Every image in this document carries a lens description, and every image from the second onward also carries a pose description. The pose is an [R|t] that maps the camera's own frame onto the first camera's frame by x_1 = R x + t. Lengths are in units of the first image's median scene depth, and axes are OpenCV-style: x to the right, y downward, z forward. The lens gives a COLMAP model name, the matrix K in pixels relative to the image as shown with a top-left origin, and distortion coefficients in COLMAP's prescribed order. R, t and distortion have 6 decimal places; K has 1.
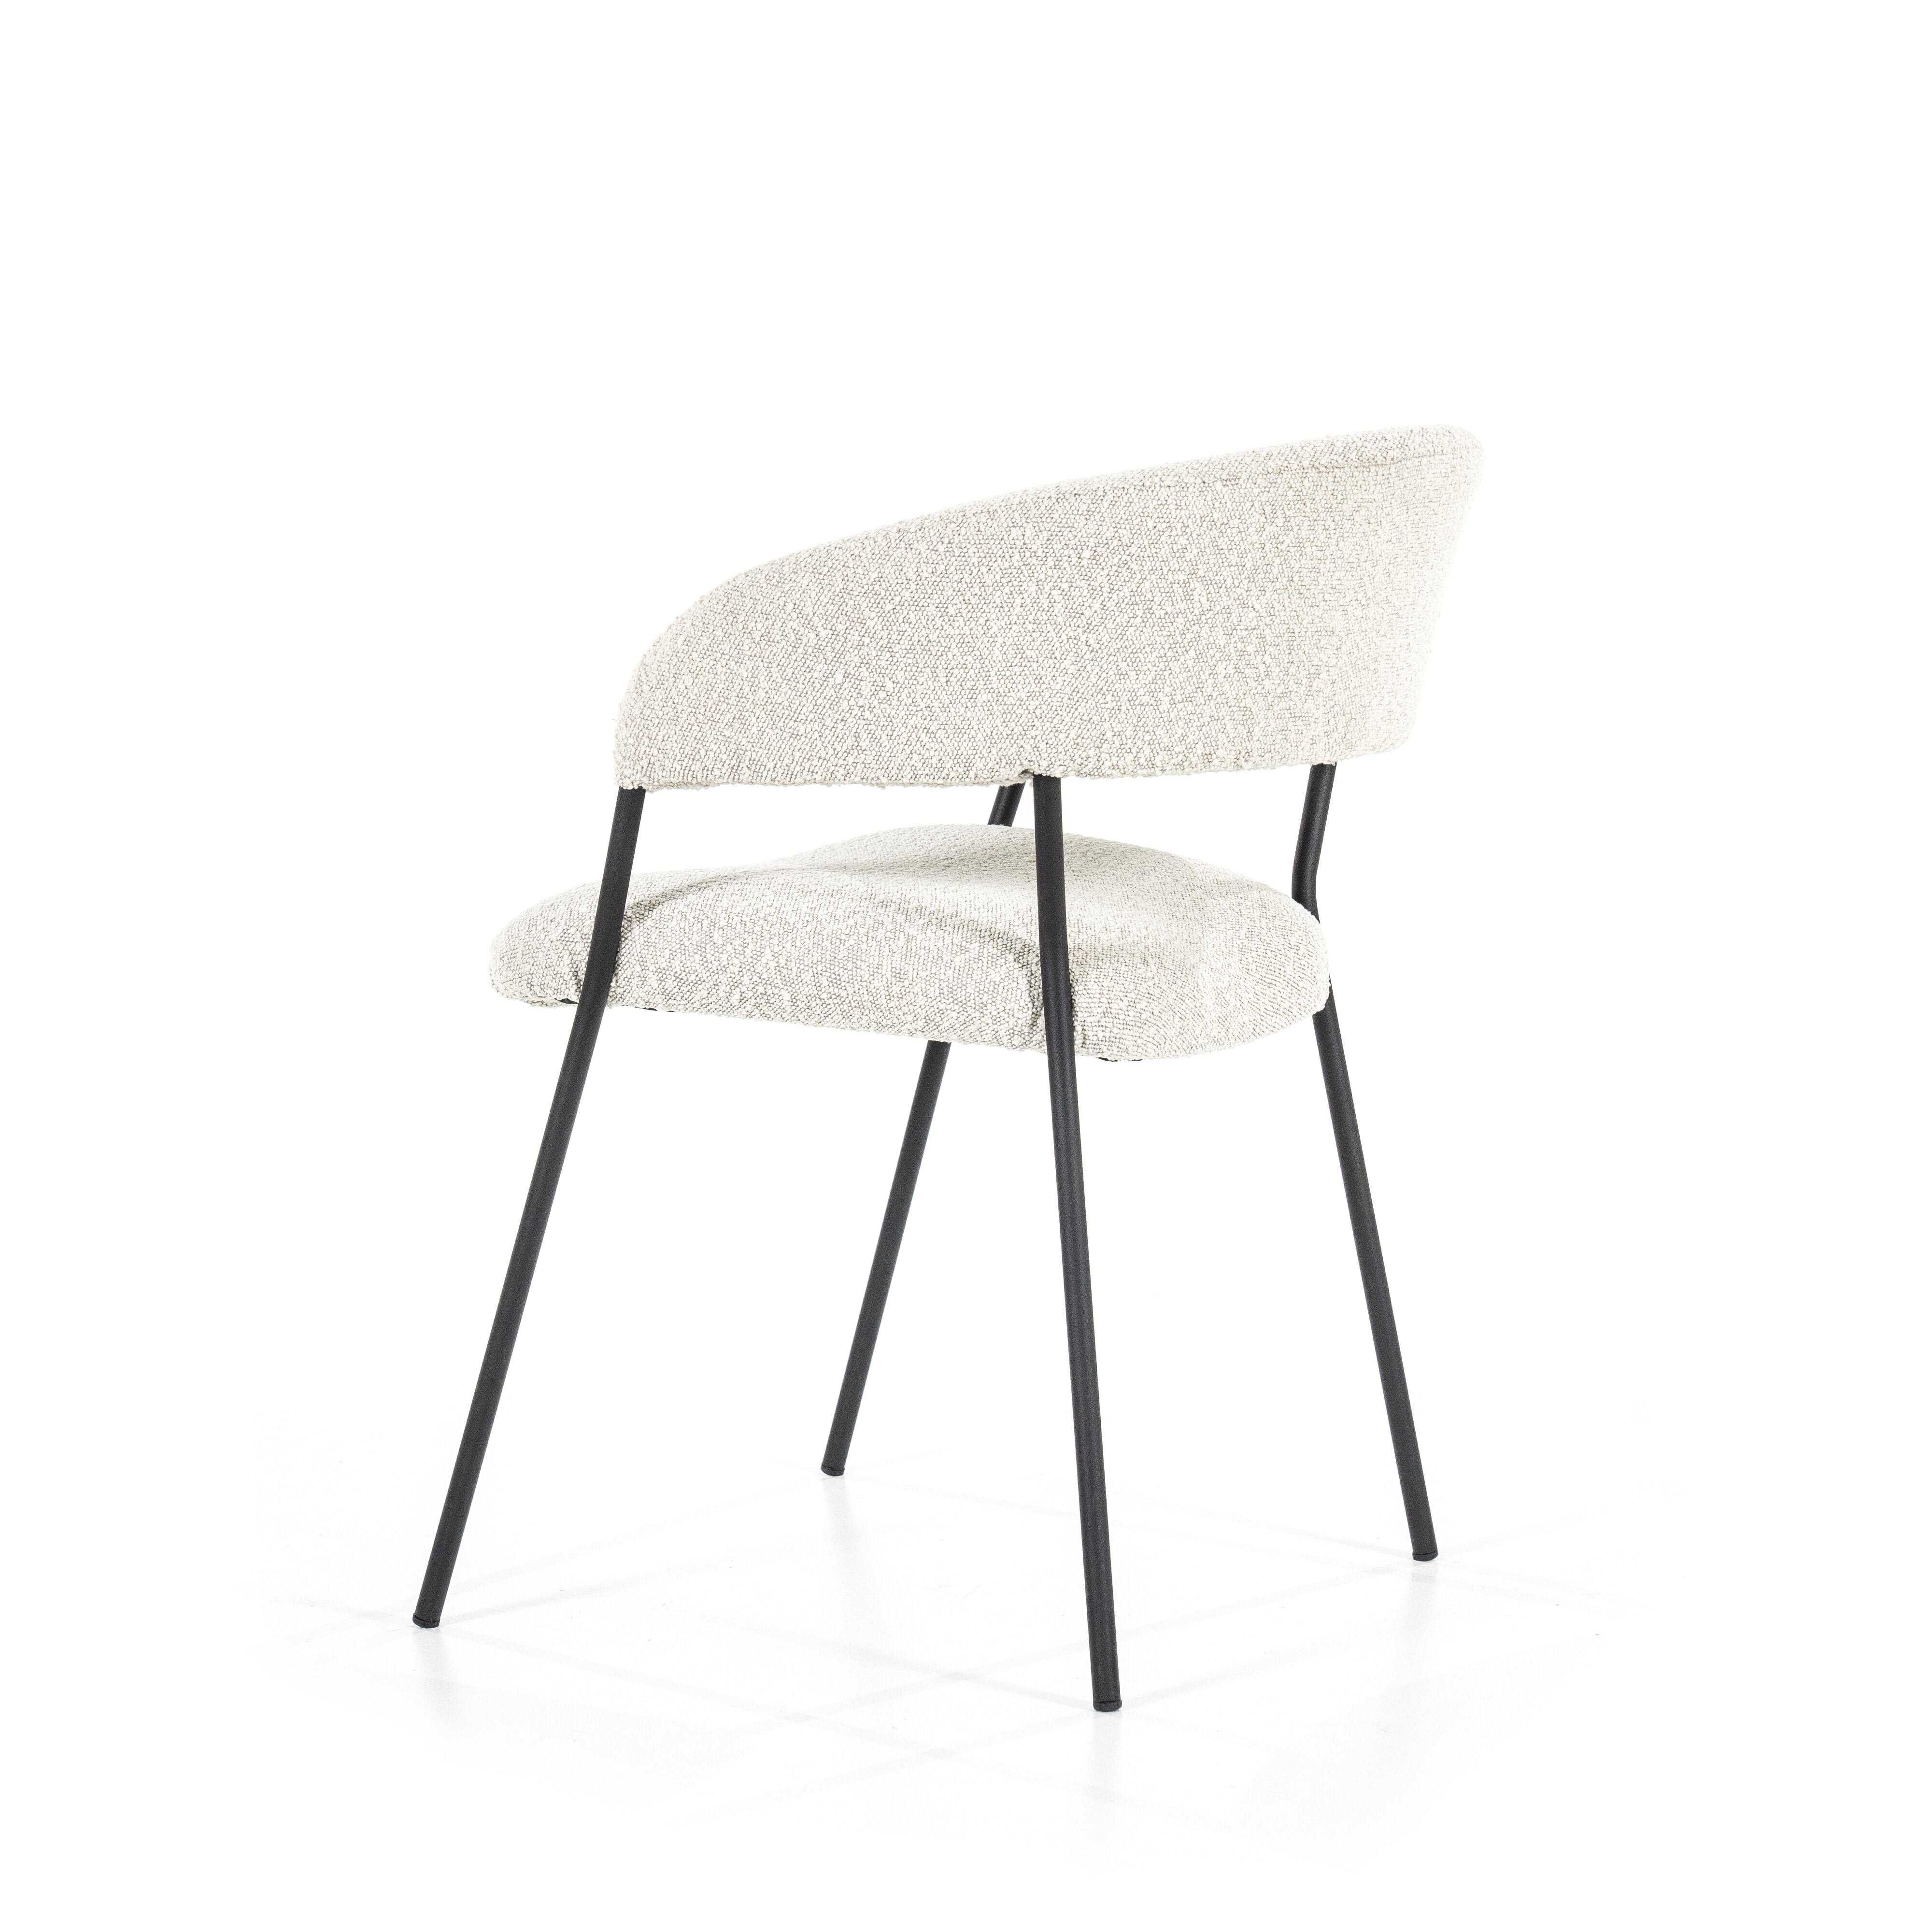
lens RADIAL K [[5505.0, 0, 966.0], [0, 5505.0, 966.0], [0, 0, 1]] dist [0.224345, 1.010863]
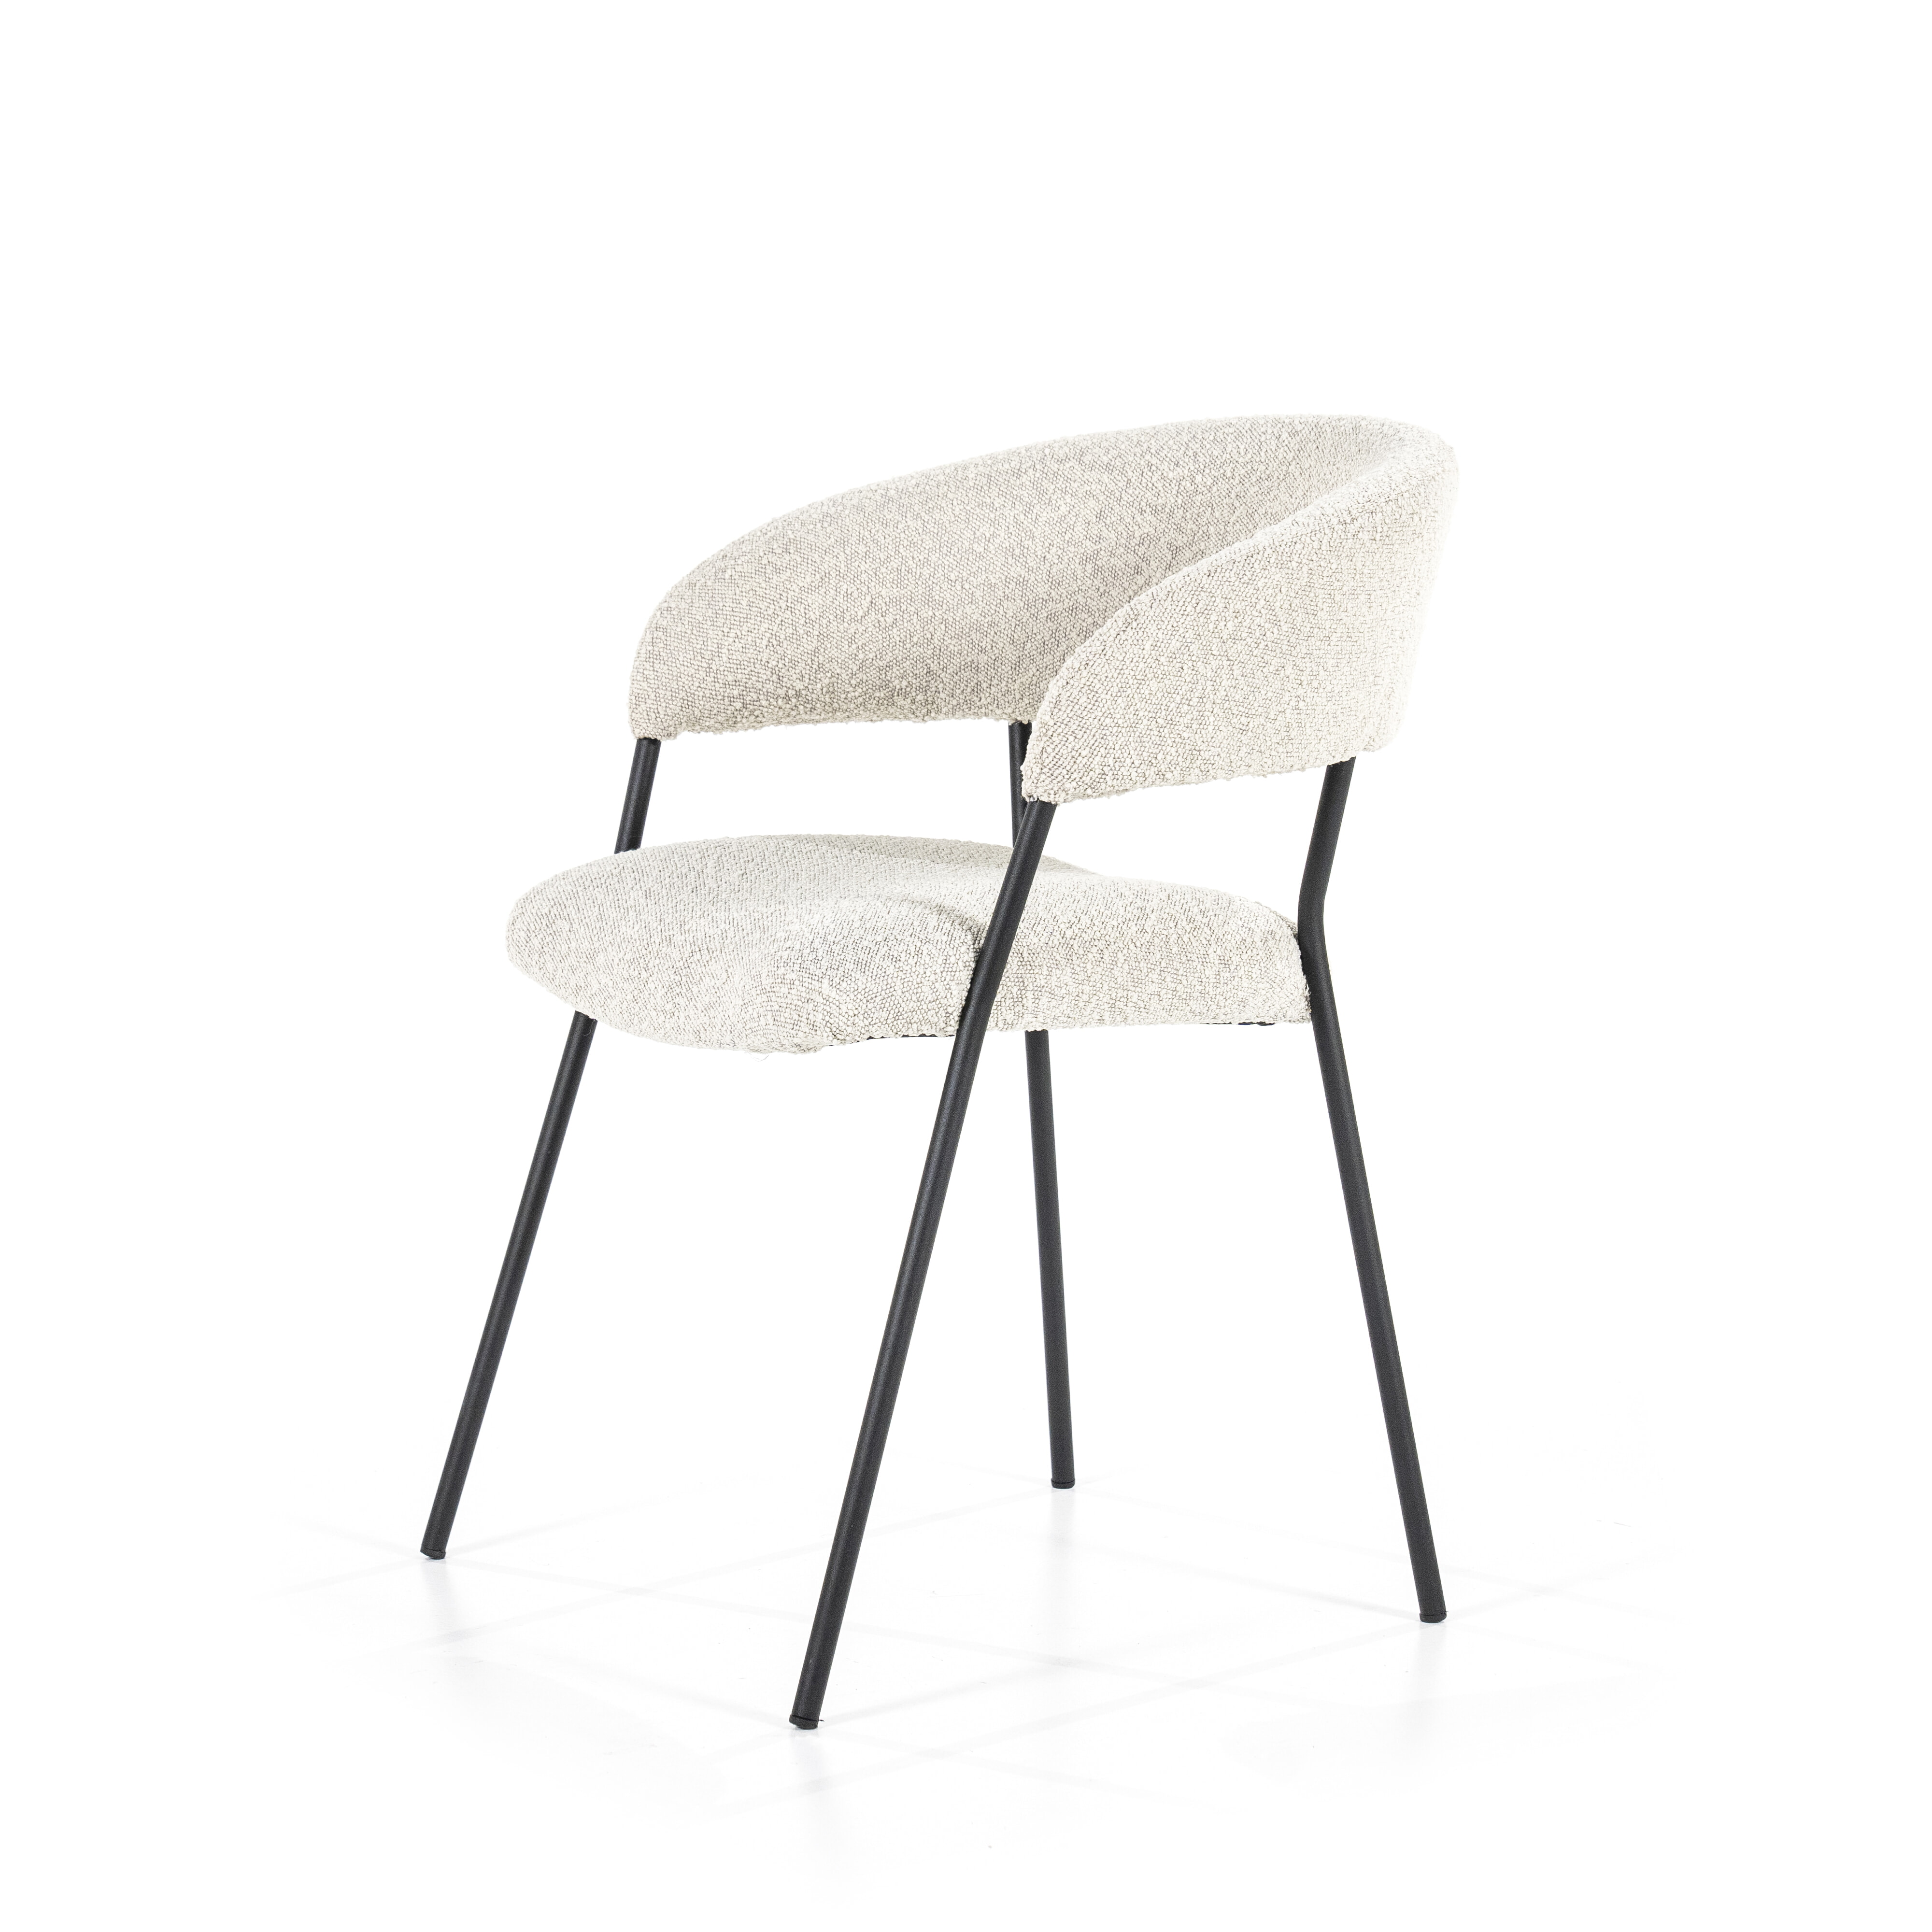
lens RADIAL K [[5505.0, 0, 966.0], [0, 5505.0, 966.0], [0, 0, 1]] dist [0.224345, 1.010863]
pose [[0.503741, -0.106311, 0.857288, -0.930694], [0.108120, 0.992354, 0.059529, -0.064858], [-0.857062, 0.062703, 0.511384, 0.529337]]
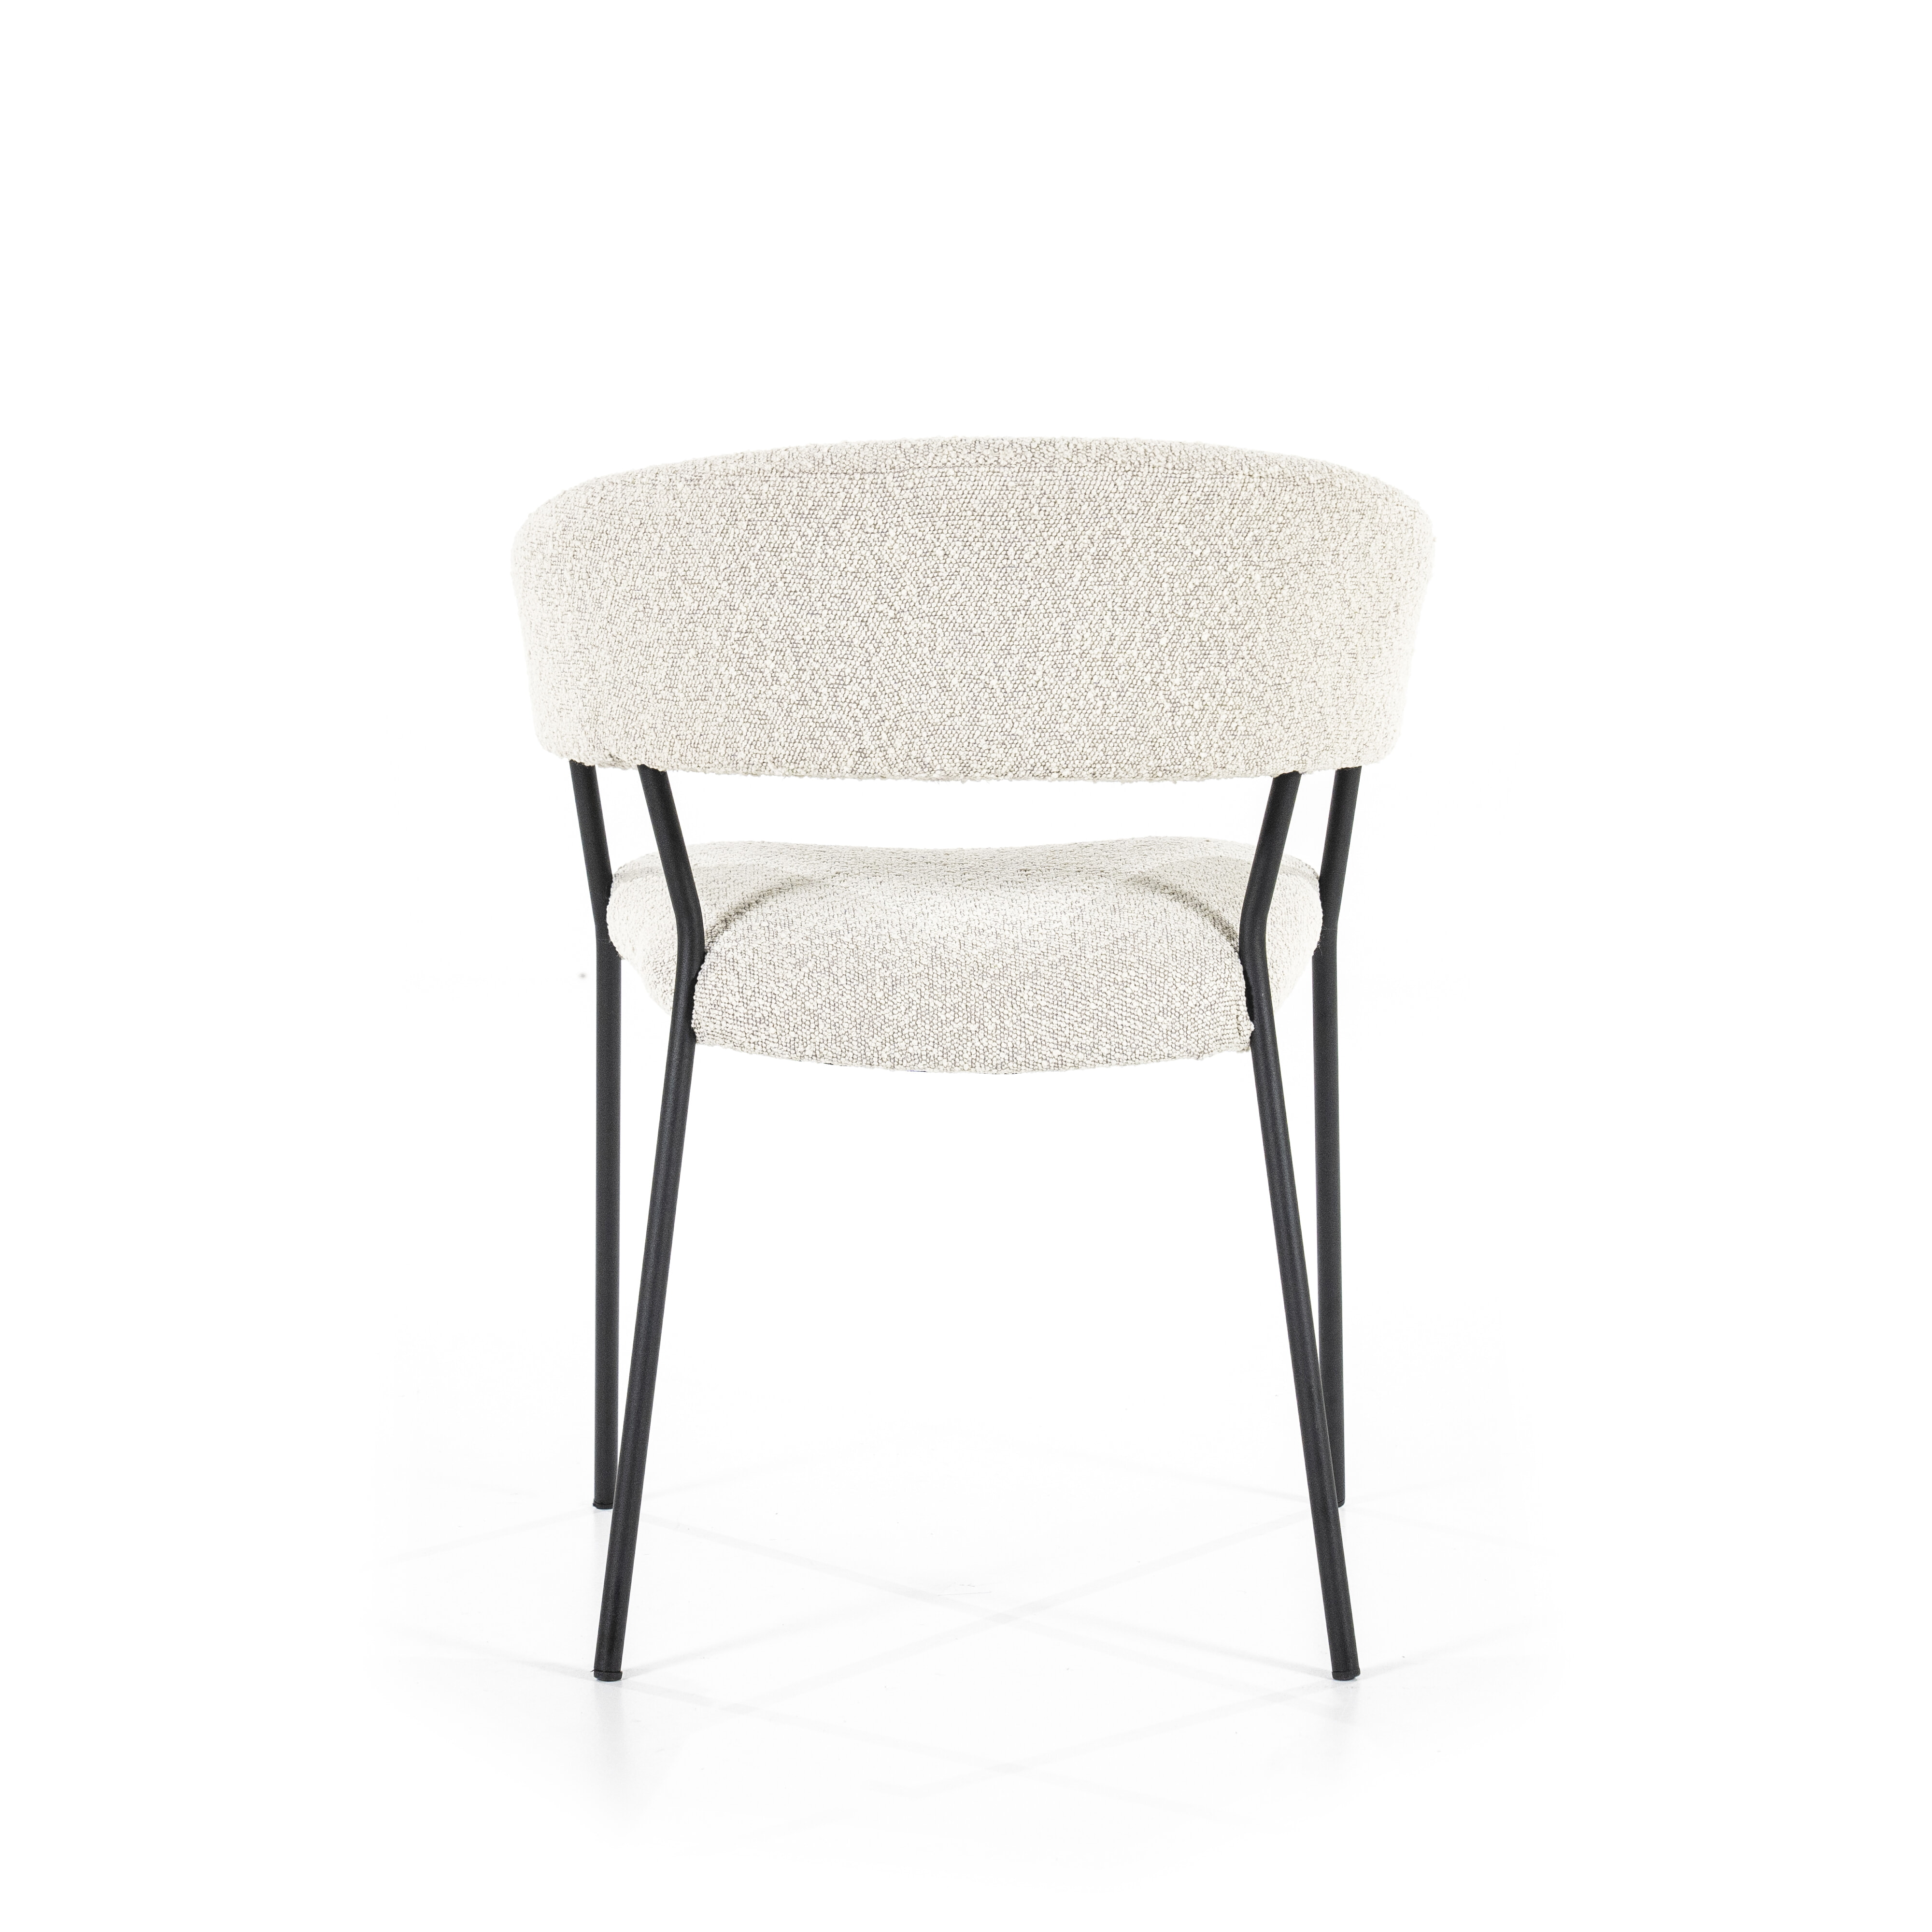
lens RADIAL K [[5505.0, 0, 966.0], [0, 5505.0, 966.0], [0, 0, 1]] dist [0.224345, 1.010863]
pose [[0.505937, 0.106565, -0.855962, 0.929431], [-0.108054, 0.992352, 0.059678, -0.065058], [0.855776, 0.062297, 0.513582, 0.528504]]
